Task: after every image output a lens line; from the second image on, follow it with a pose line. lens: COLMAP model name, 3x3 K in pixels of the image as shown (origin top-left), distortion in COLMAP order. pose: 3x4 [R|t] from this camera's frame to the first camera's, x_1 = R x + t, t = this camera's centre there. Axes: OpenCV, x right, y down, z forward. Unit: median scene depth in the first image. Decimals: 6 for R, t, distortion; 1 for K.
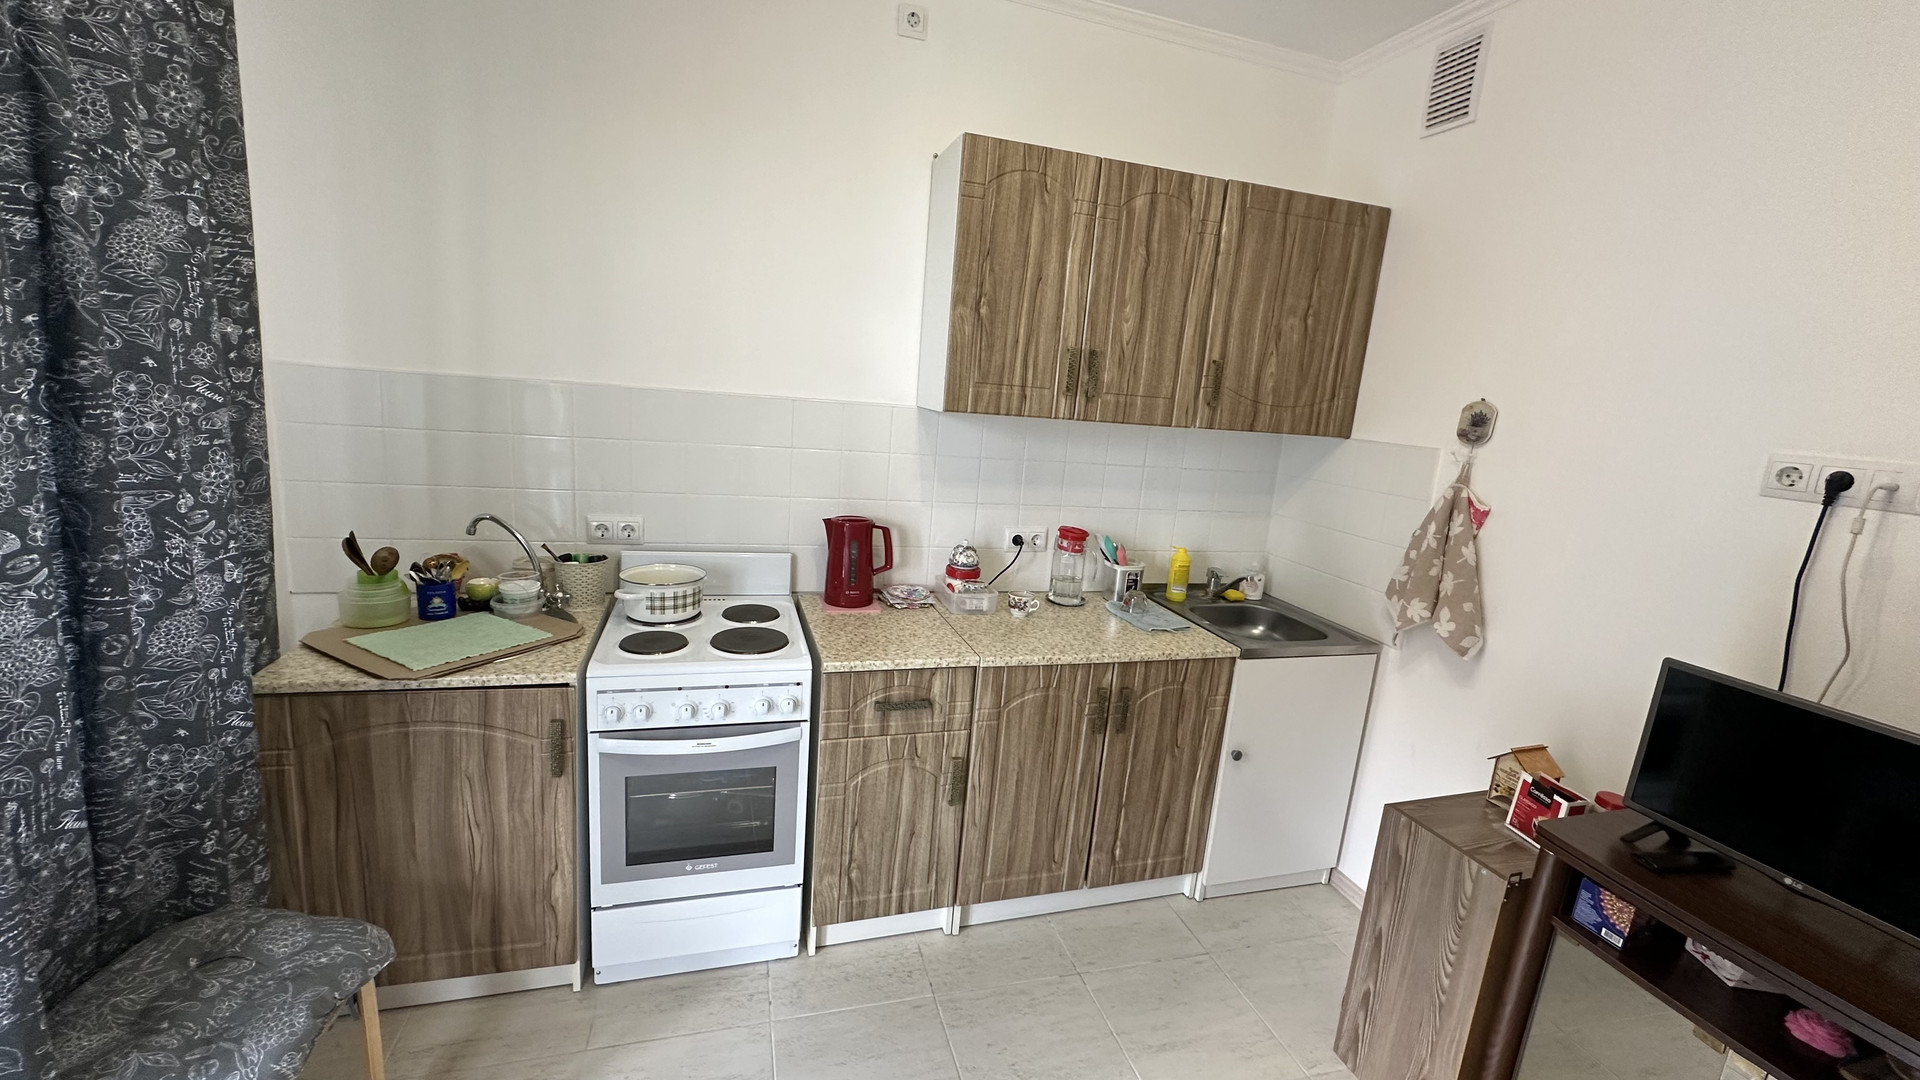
lens RADIAL K [[769.7, 0, 960.0], [0, 769.7, 540.0], [0, 0, 1]] dist [-0.001408, 0.001072]
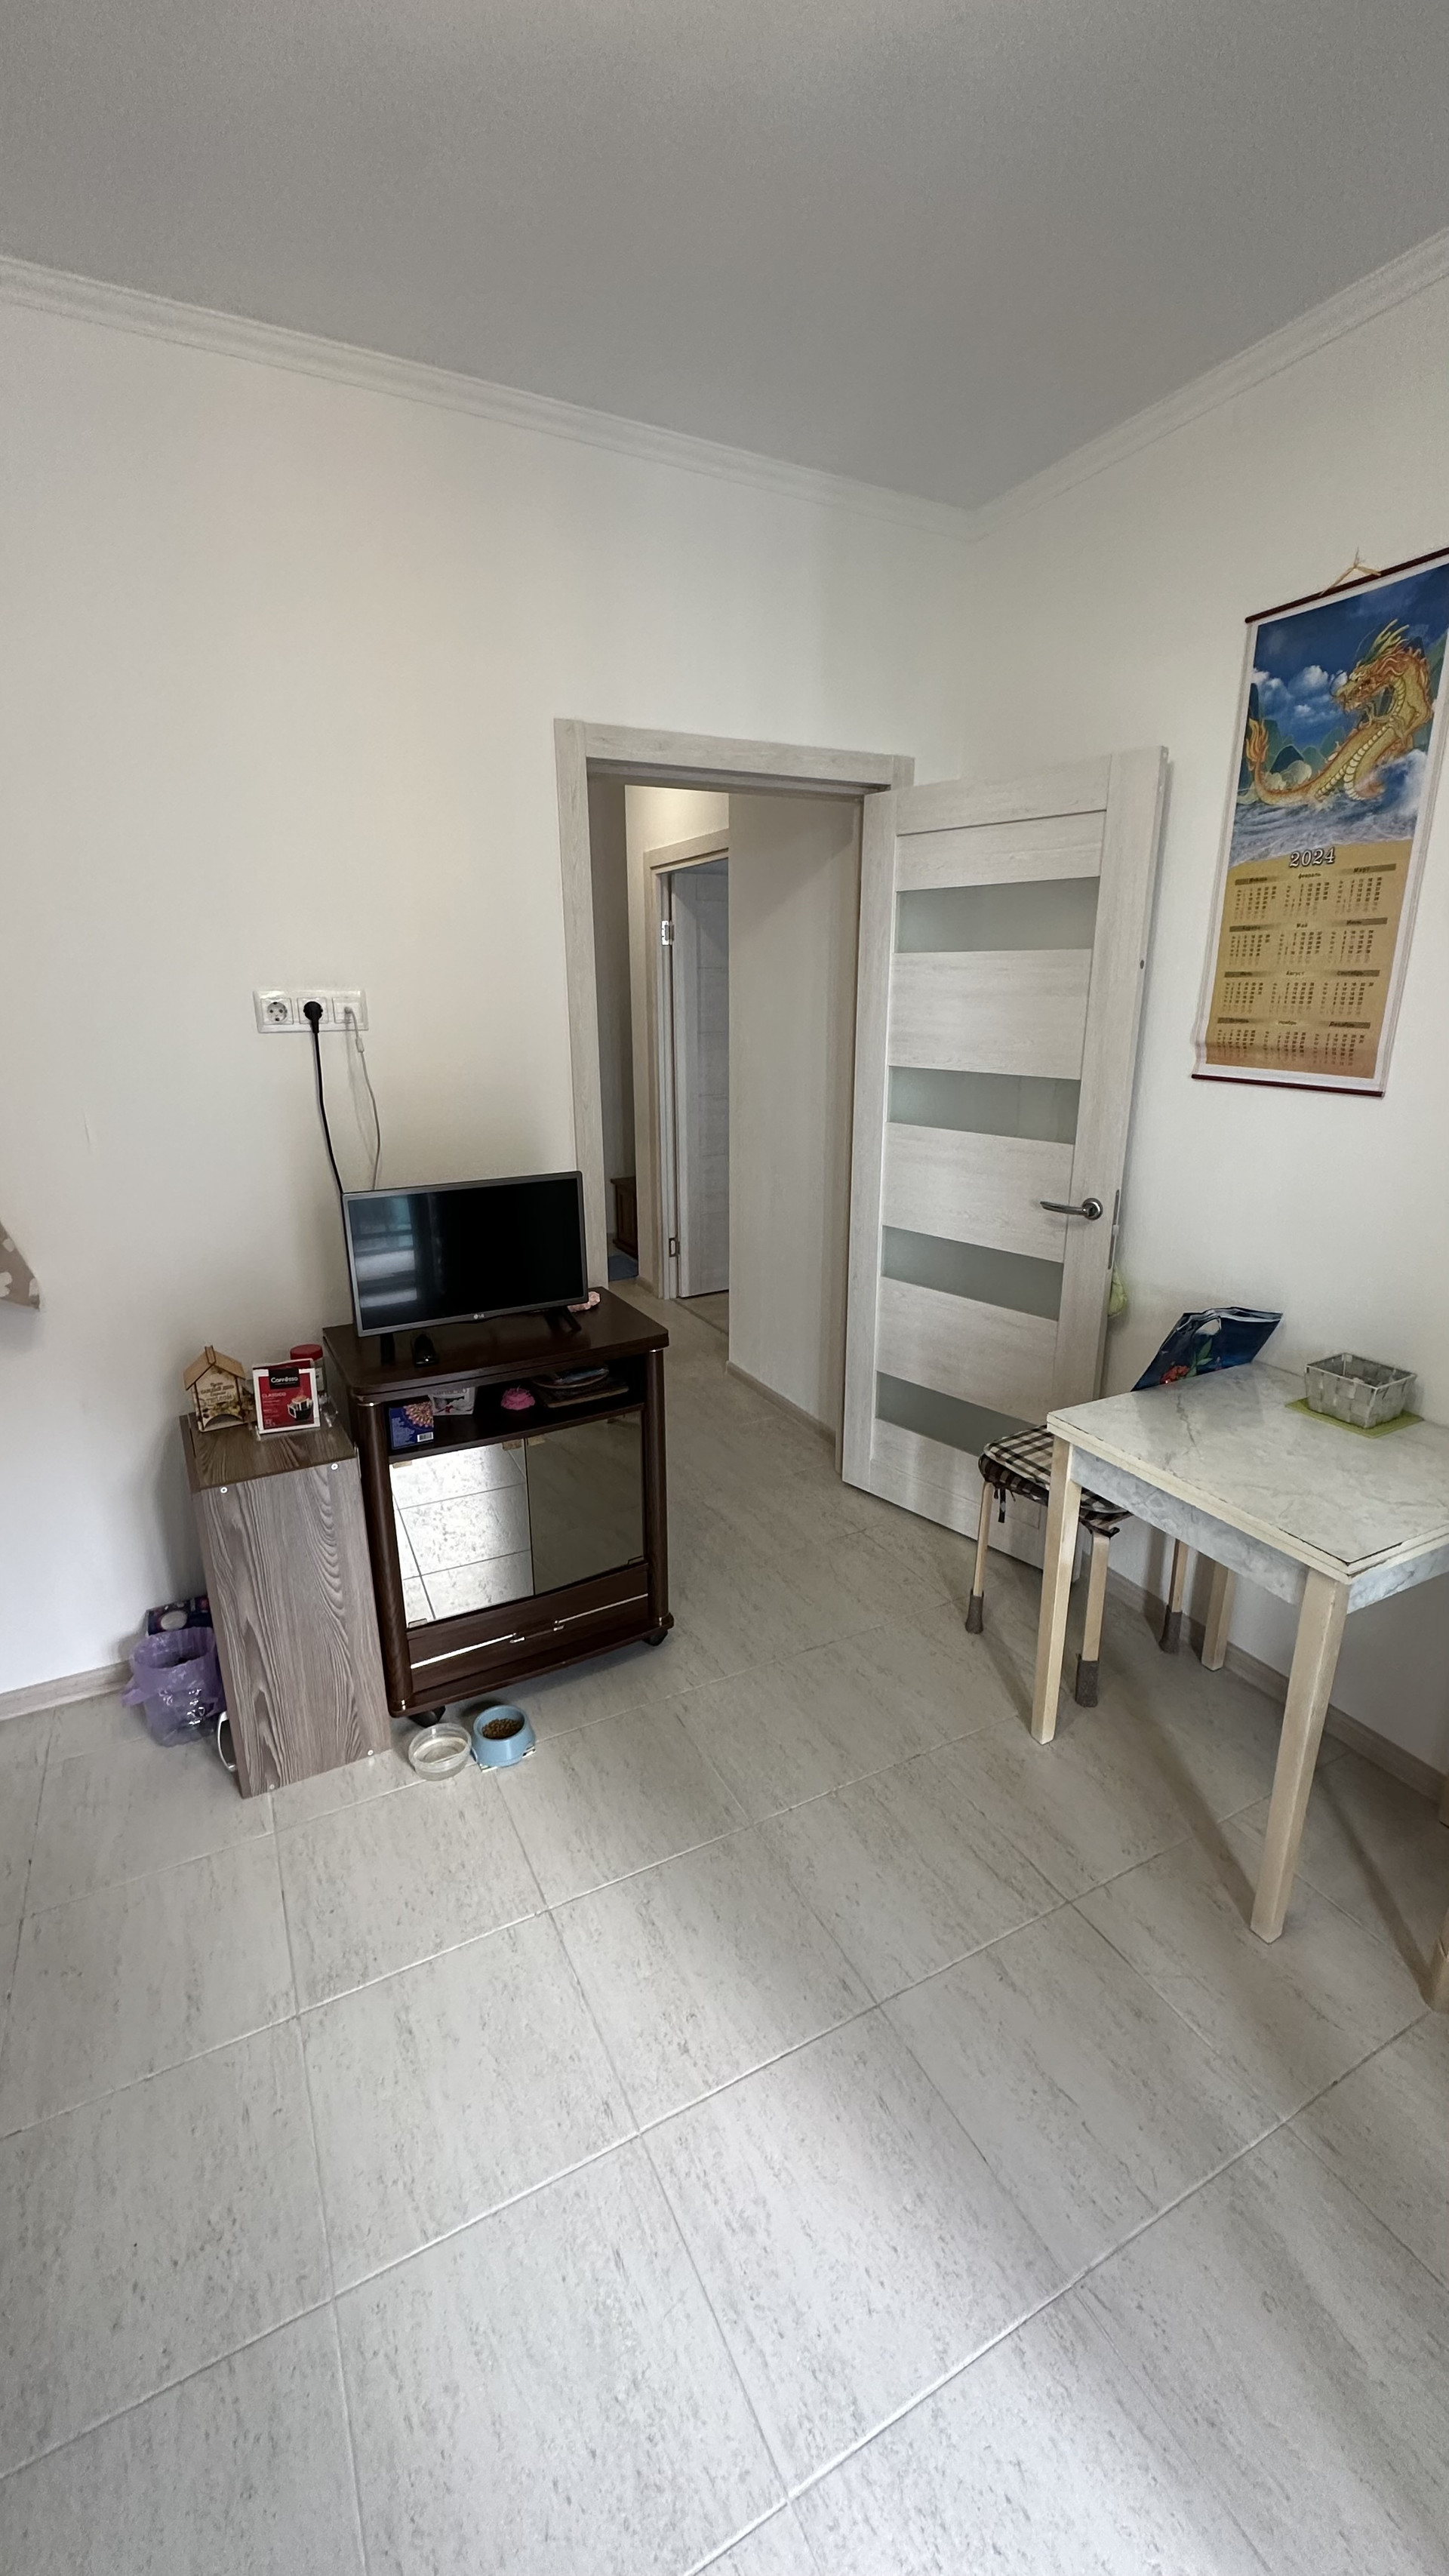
lens RADIAL K [[1032.7, 0, 724.5], [0, 1032.7, 1288.0], [0, 0, 1]] dist [-0.001408, 0.001072]
pose [[-0.196928, -0.358976, 0.912335, -0.490000], [0.183896, 0.900517, 0.394020, -0.178020], [-0.963017, 0.245368, -0.111323, 0.616808]]
